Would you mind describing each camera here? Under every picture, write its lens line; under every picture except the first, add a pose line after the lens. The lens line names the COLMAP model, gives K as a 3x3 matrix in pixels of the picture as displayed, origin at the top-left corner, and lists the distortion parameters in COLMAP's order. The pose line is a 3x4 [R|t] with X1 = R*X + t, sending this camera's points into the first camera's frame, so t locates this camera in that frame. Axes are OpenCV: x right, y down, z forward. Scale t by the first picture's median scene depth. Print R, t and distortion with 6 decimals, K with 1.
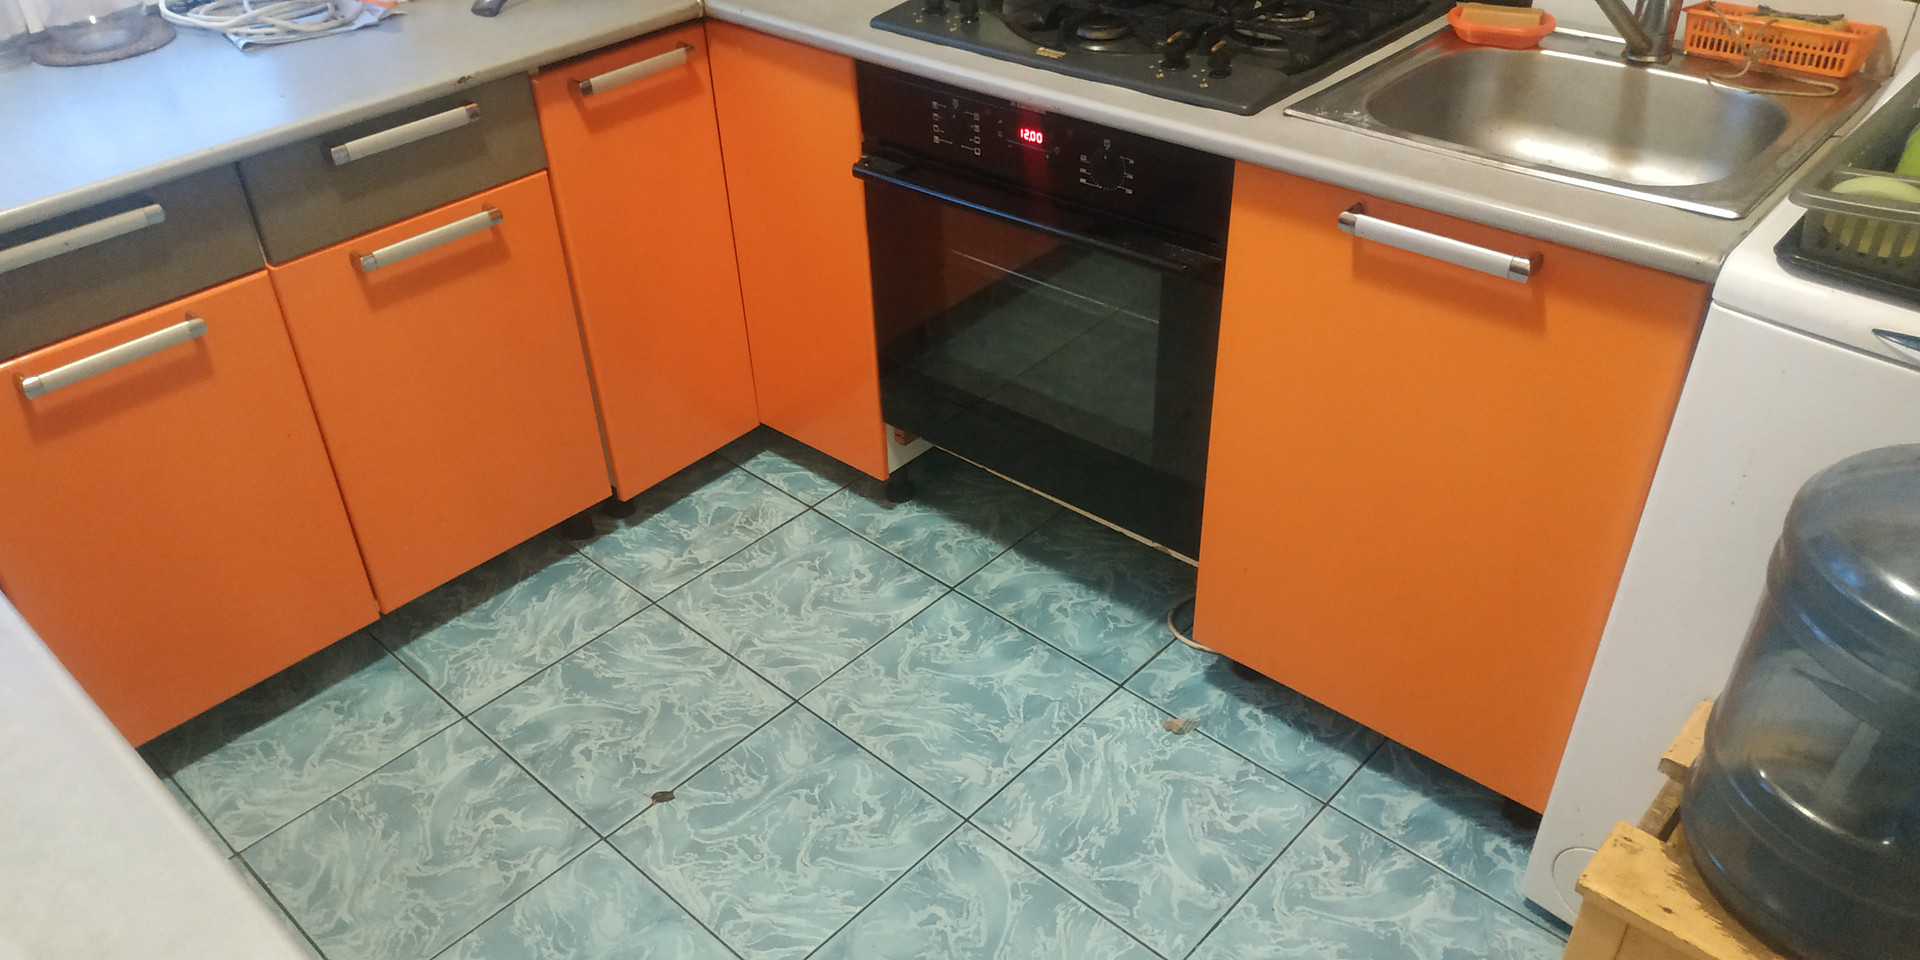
lens RADIAL K [[1409.2, 0, 960.0], [0, 1409.2, 480.0], [0, 0, 1]] dist [0.011055, -0.030161]
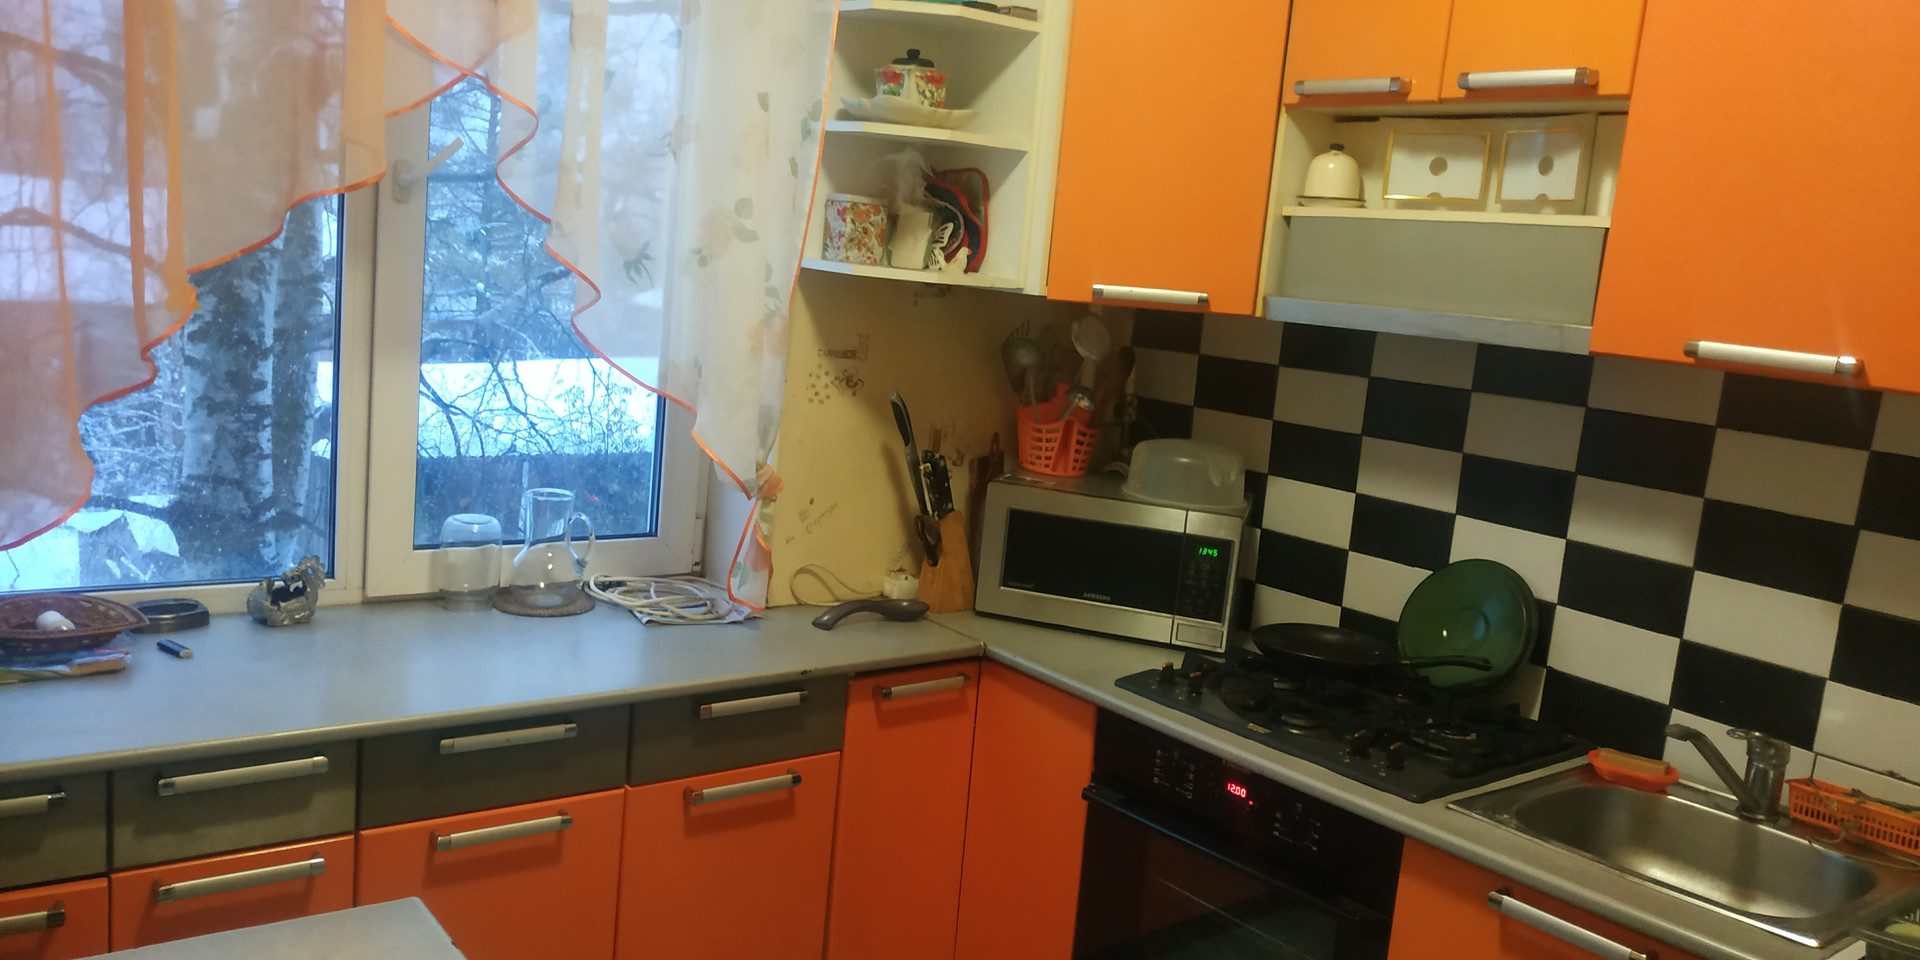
lens RADIAL K [[1409.7, 0, 945.4], [0, 1409.7, 483.7], [0, 0, 1]] dist [0.043048, -0.083064]
pose [[0.978856, 0.143462, -0.145807, -0.058544], [-0.192537, 0.886892, -0.419944, 0.091547], [0.069069, 0.439138, 0.895761, -0.260056]]
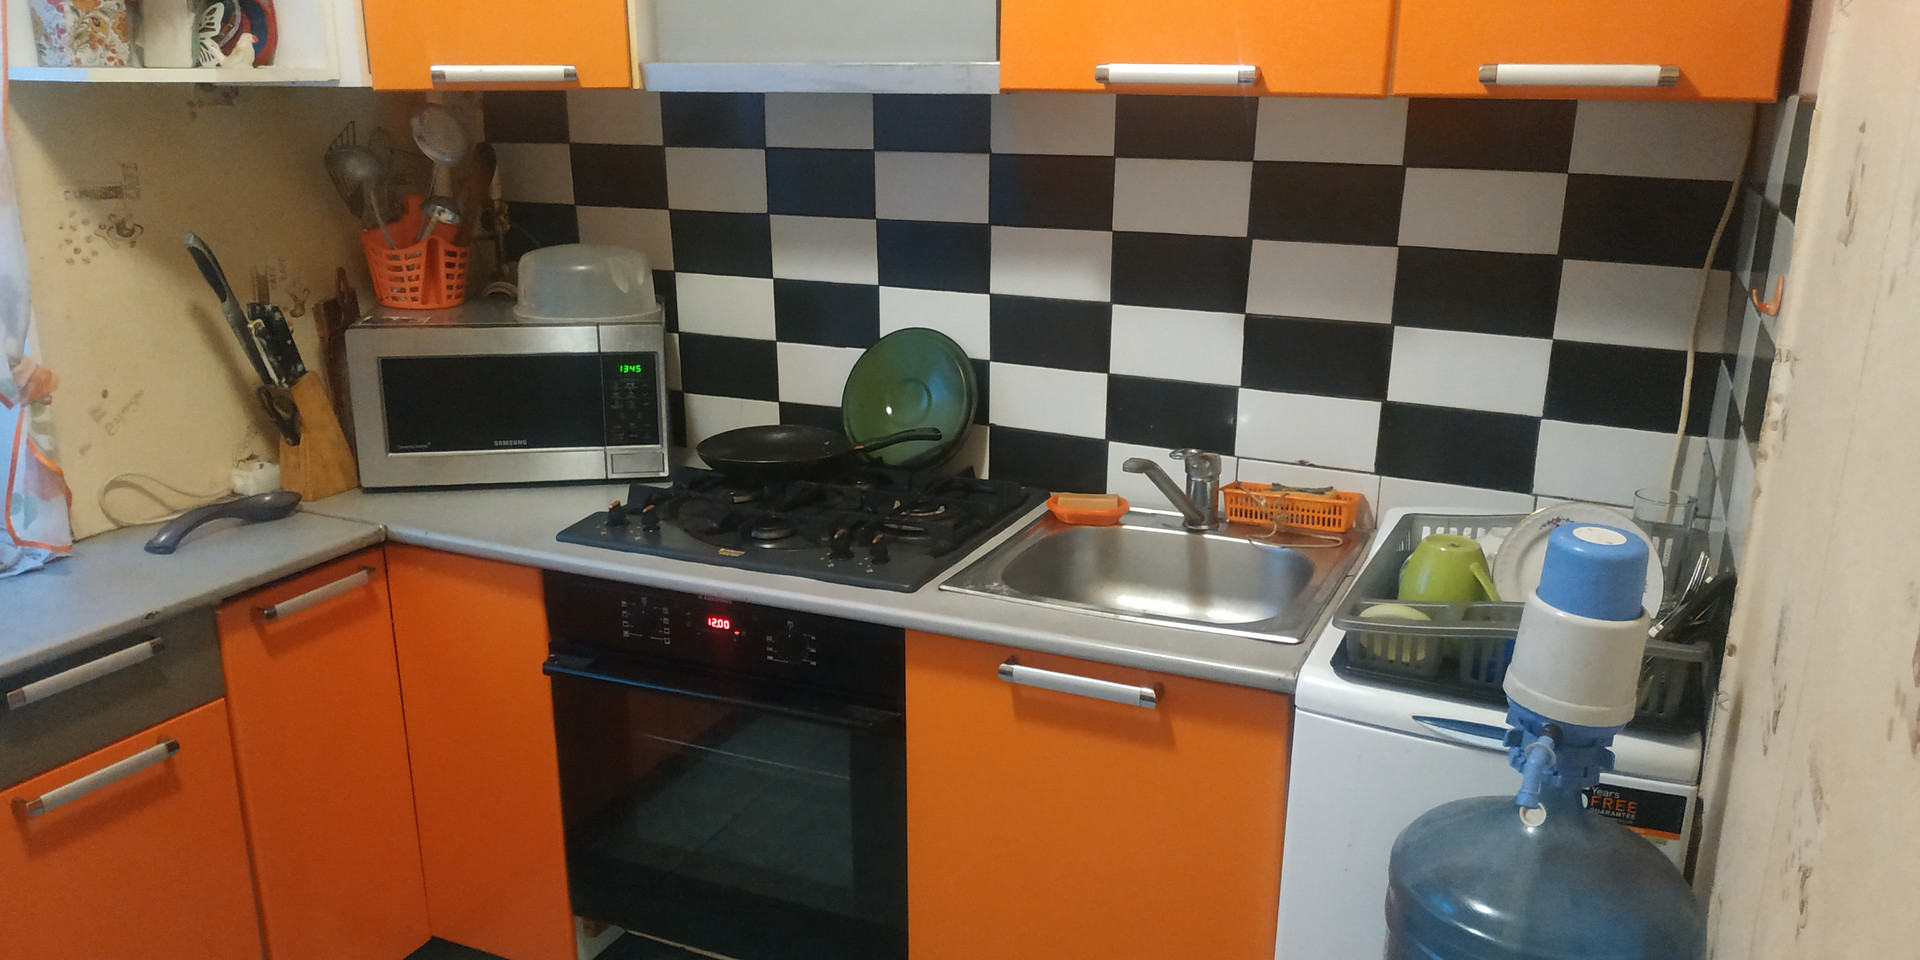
lens RADIAL K [[1424.9, 0, 951.9], [0, 1424.9, 485.6], [0, 0, 1]] dist [0.055092, -0.091459]
pose [[0.955886, -0.050000, 0.289452, -0.098845], [0.141221, 0.942276, -0.303599, 0.025232], [-0.257563, 0.331082, 0.907770, -0.124071]]
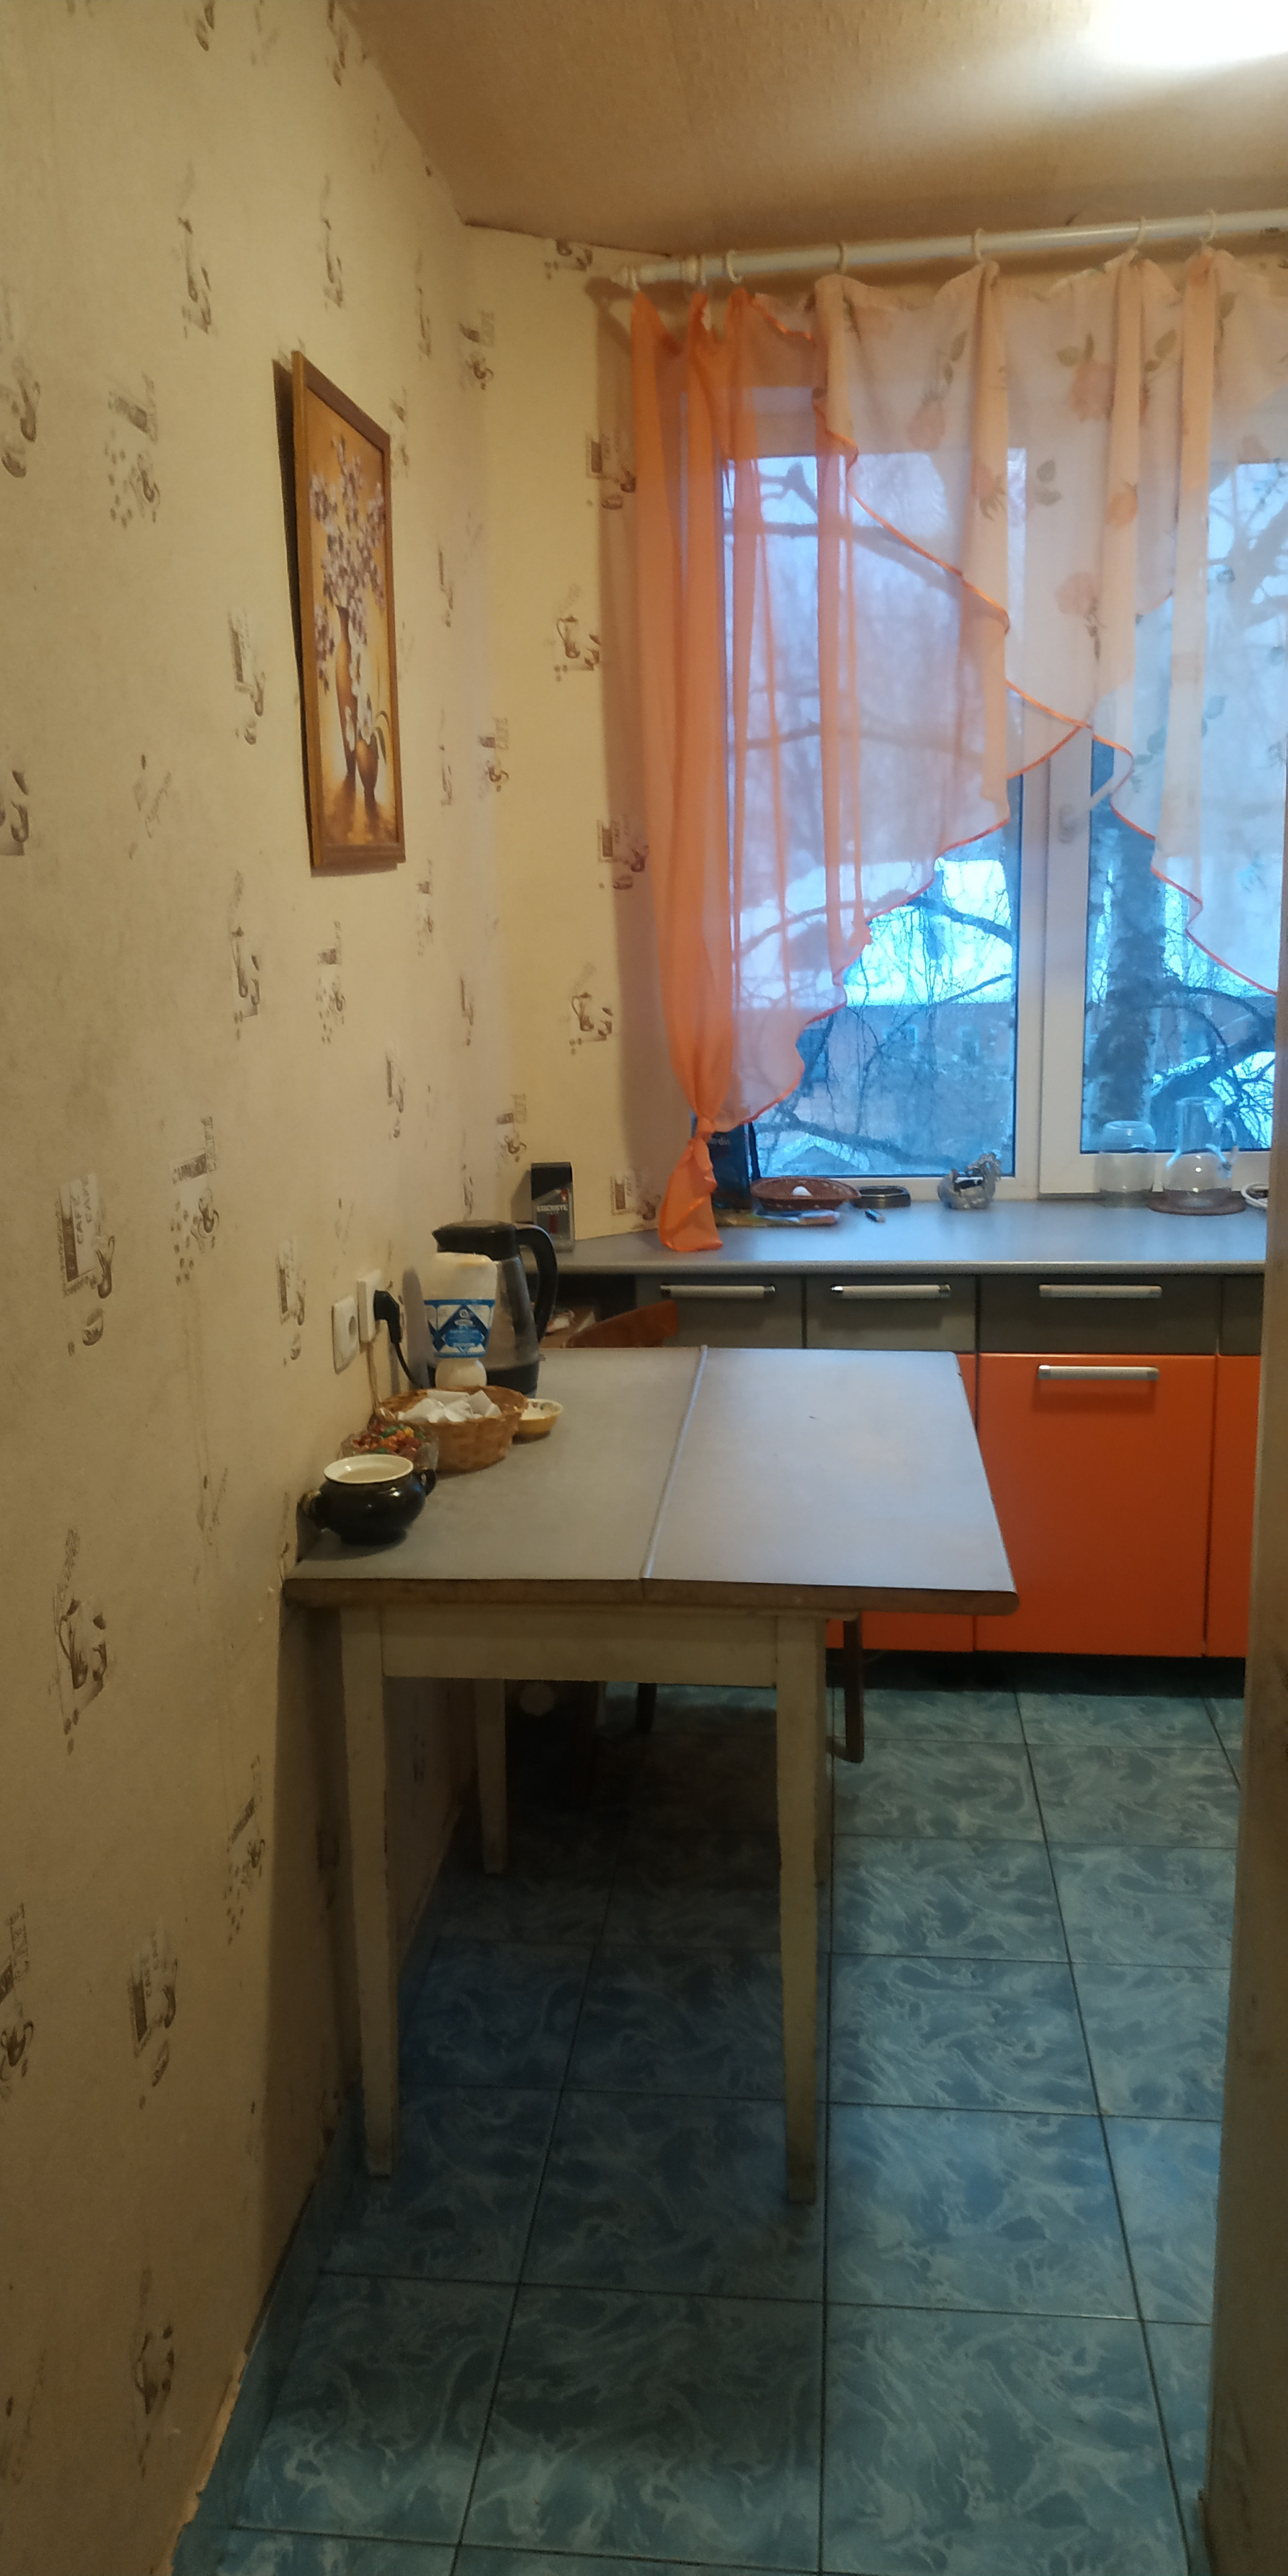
lens RADIAL K [[1836.7, 0, 617.5], [0, 1836.7, 1265.0], [0, 0, 1]] dist [0.081042, -0.177322]
pose [[0.584868, 0.179100, -0.791108, 0.606934], [-0.450365, 0.882871, -0.133081, 0.286816], [0.674611, 0.434123, 0.597023, -0.547350]]
